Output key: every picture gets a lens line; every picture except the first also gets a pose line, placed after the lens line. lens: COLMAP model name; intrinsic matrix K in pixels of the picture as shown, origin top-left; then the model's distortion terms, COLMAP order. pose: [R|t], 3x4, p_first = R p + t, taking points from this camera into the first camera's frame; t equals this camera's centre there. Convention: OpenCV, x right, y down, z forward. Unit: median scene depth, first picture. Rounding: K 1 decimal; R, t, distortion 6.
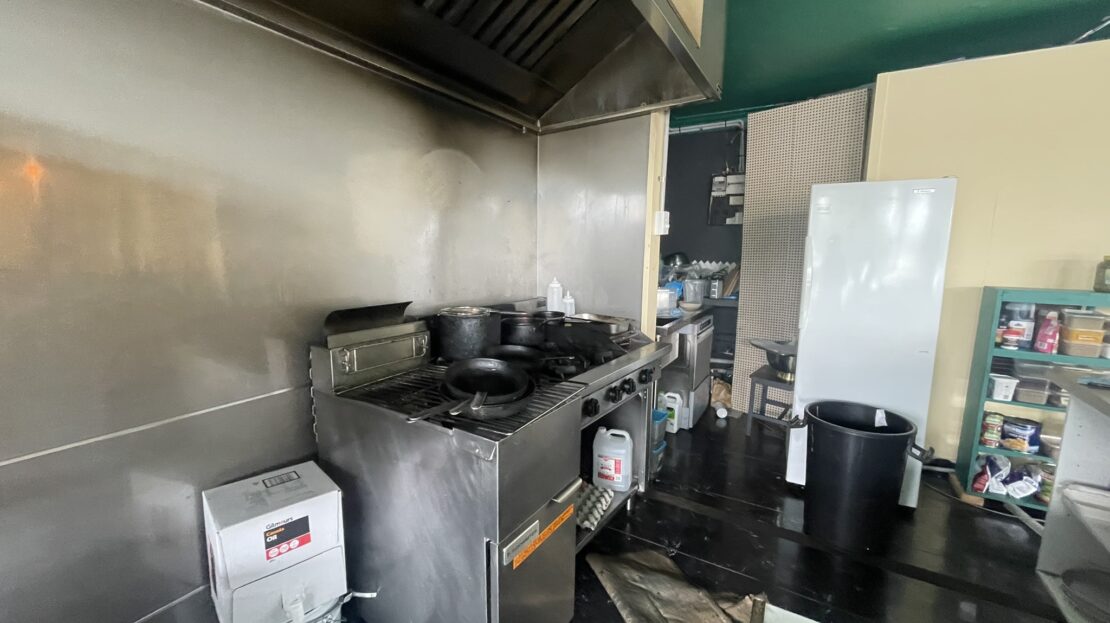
lens RADIAL K [[448.5, 0, 557.4], [0, 448.5, 324.9], [0, 0, 1]] dist [-0.000137, 0.000086]
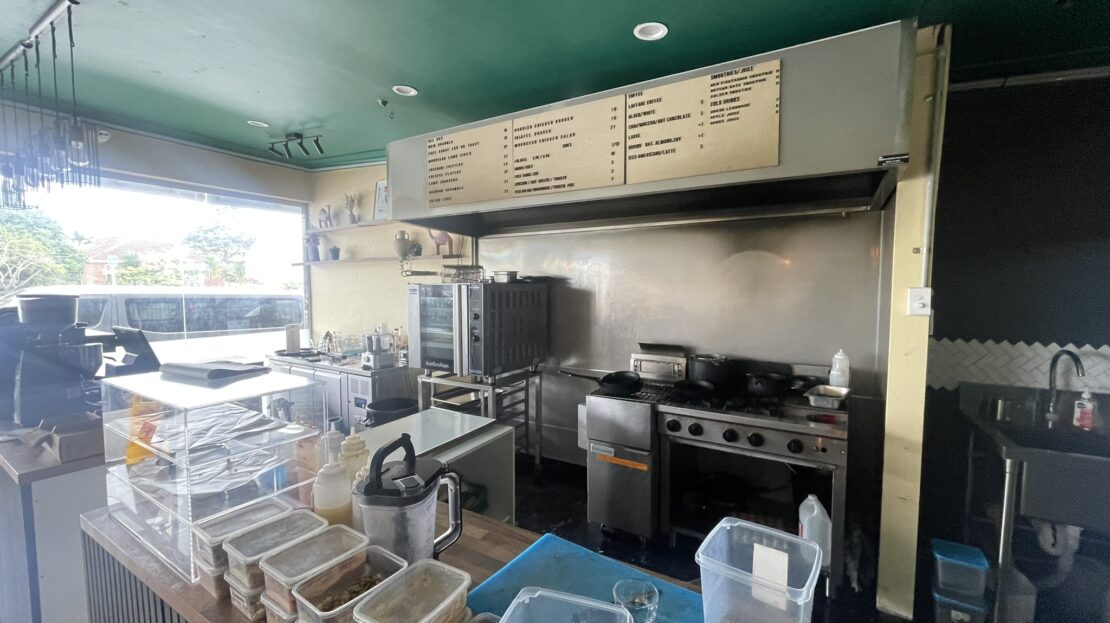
lens RADIAL K [[455.0, 0, 555.0], [0, 455.0, 311.5], [0, 0, 1]] dist [-0.000222, -0.000030]
pose [[-0.009191, 0.053238, -0.998540, 2.029860], [-0.148233, 0.987476, 0.054013, -0.291243], [0.988910, 0.148513, -0.001184, 0.647847]]
